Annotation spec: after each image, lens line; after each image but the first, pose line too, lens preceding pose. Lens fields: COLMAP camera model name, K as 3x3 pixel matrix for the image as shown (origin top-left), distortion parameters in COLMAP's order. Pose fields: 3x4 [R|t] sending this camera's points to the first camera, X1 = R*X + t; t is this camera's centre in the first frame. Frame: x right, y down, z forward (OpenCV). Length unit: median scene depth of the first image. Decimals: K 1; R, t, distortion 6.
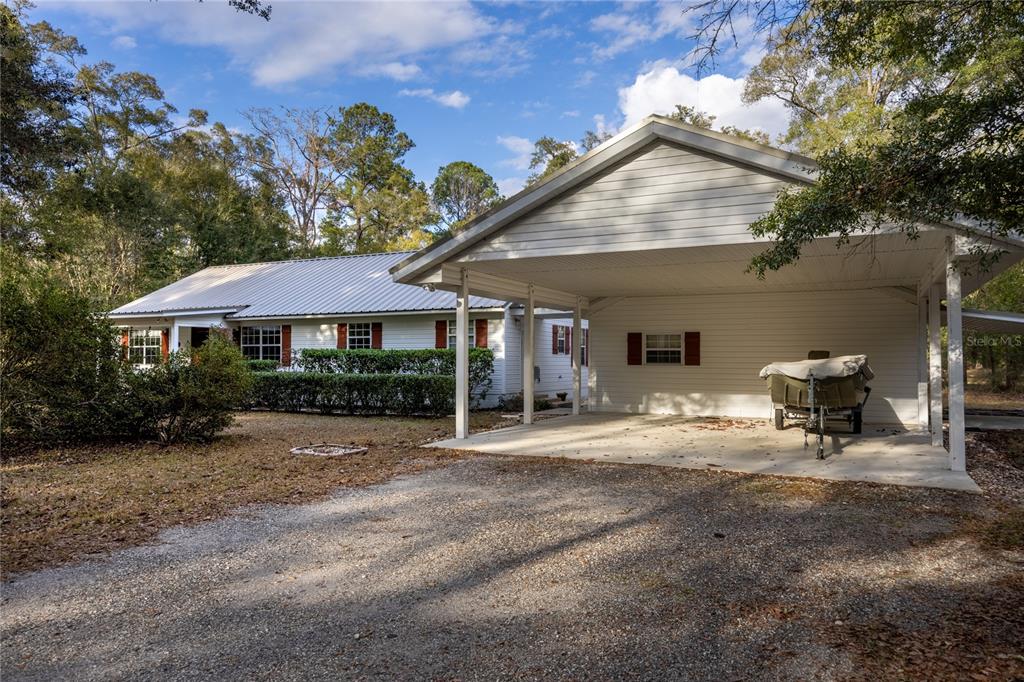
lens RADIAL K [[739.1, 0, 511.2], [0, 739.1, 341.2], [0, 0, 1]] dist [0.000879, -0.000058]
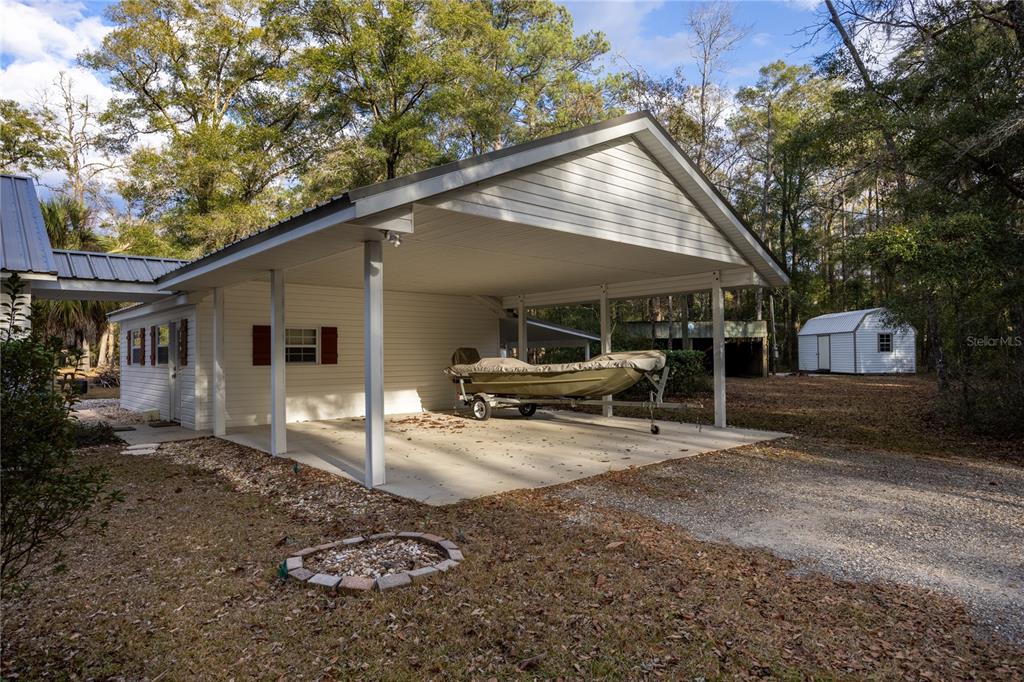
lens RADIAL K [[621.6, 0, 512.1], [0, 621.6, 342.3], [0, 0, 1]] dist [-0.000817, -0.000131]
pose [[0.335535, 0.011877, 0.941953, -0.395714], [-0.006805, 0.999925, -0.010184, 0.012175], [-0.942003, -0.002993, 0.335590, 0.526640]]
